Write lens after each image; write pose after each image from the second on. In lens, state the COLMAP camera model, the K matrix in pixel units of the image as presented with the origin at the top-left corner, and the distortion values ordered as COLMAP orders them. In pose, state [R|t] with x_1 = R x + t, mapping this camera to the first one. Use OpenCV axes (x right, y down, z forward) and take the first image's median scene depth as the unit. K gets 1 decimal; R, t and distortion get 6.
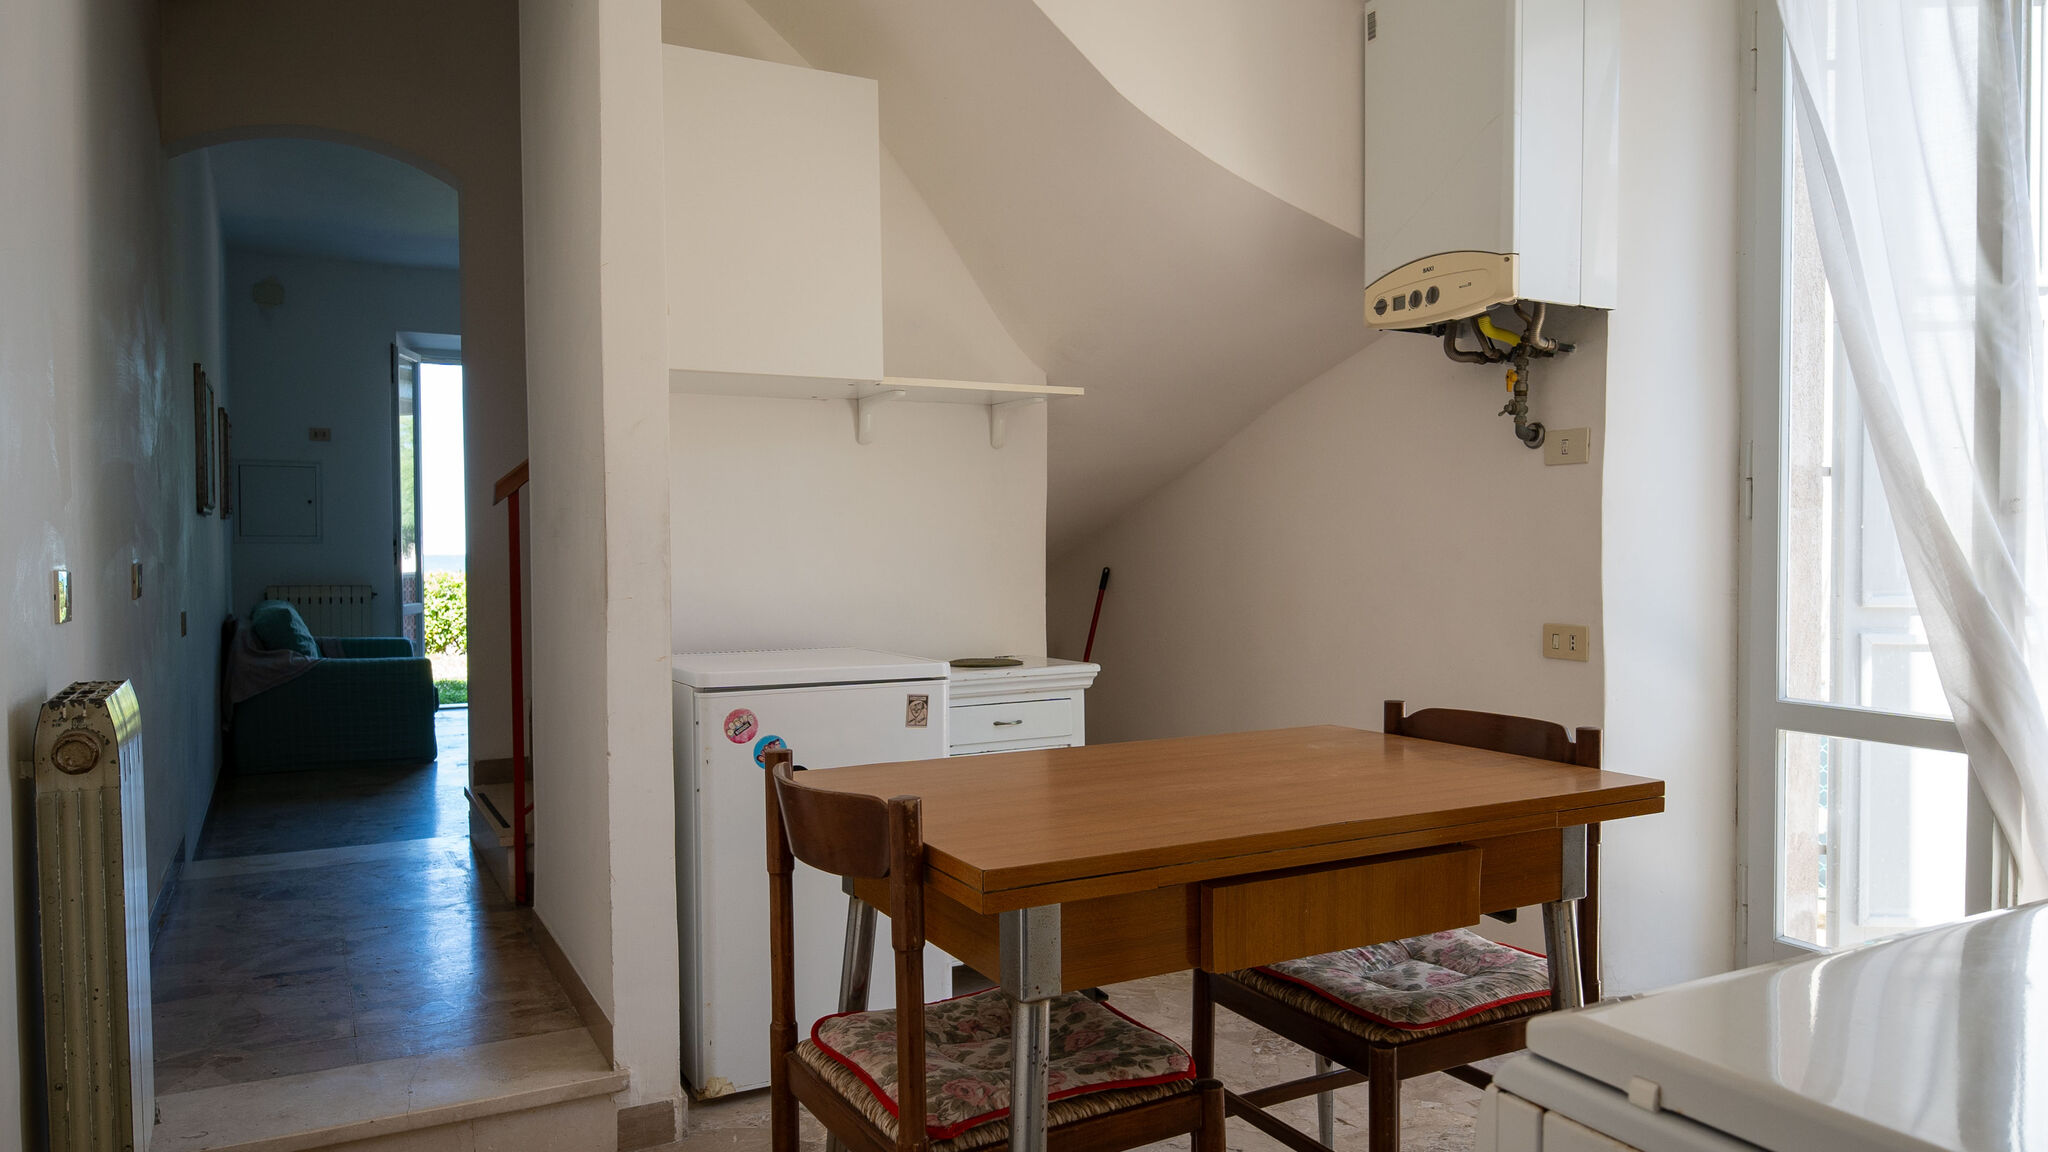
lens RADIAL K [[1310.6, 0, 1028.4], [0, 1310.6, 580.7], [0, 0, 1]] dist [-0.003612, -0.004088]
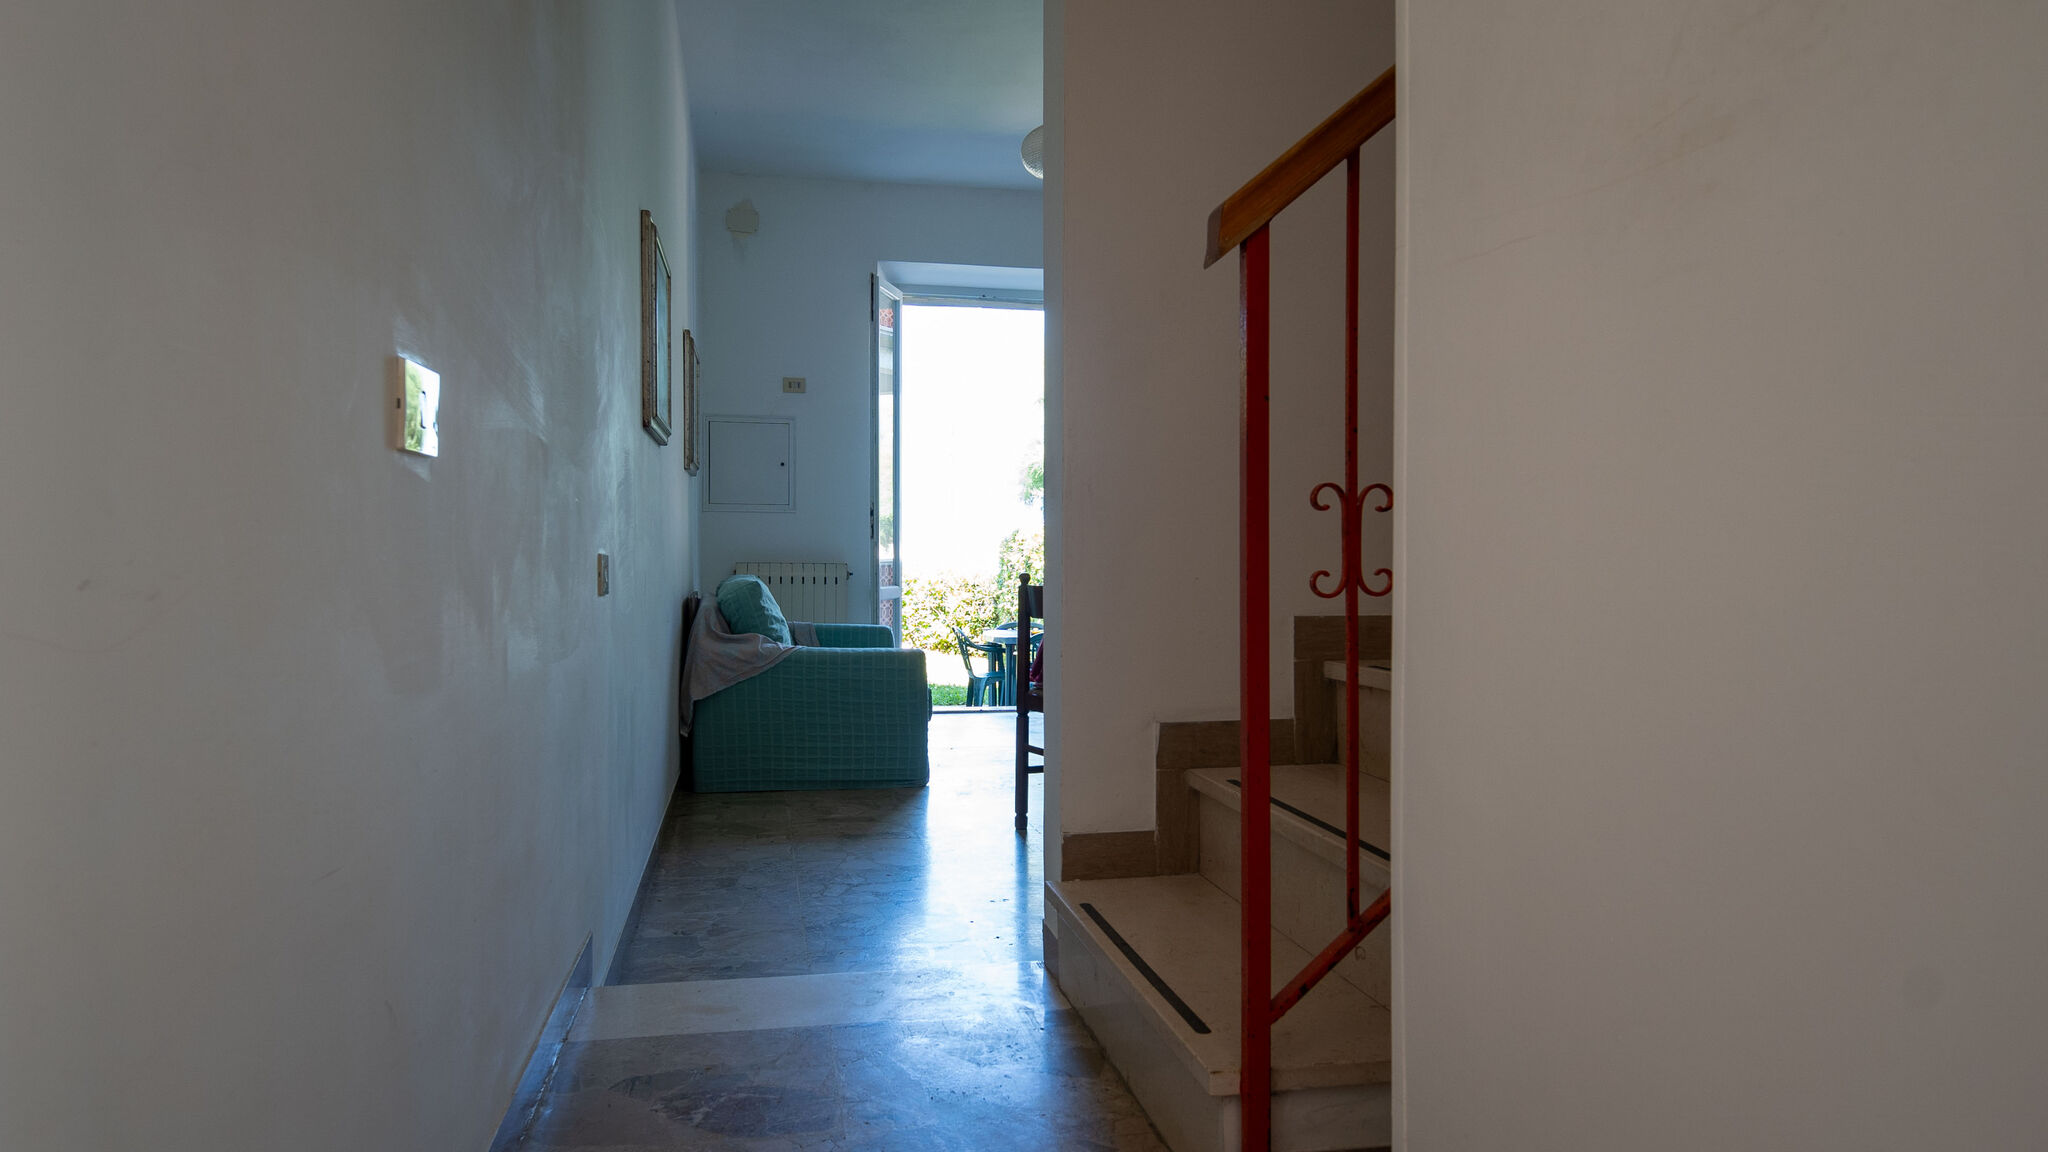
lens RADIAL K [[1310.6, 0, 1022.3], [0, 1310.6, 570.3], [0, 0, 1]] dist [-0.003612, -0.004088]
pose [[0.950192, 0.006445, -0.311598, -0.165277], [-0.011130, 0.999850, -0.013259, 0.022361], [0.311466, 0.016066, 0.950122, 0.293898]]
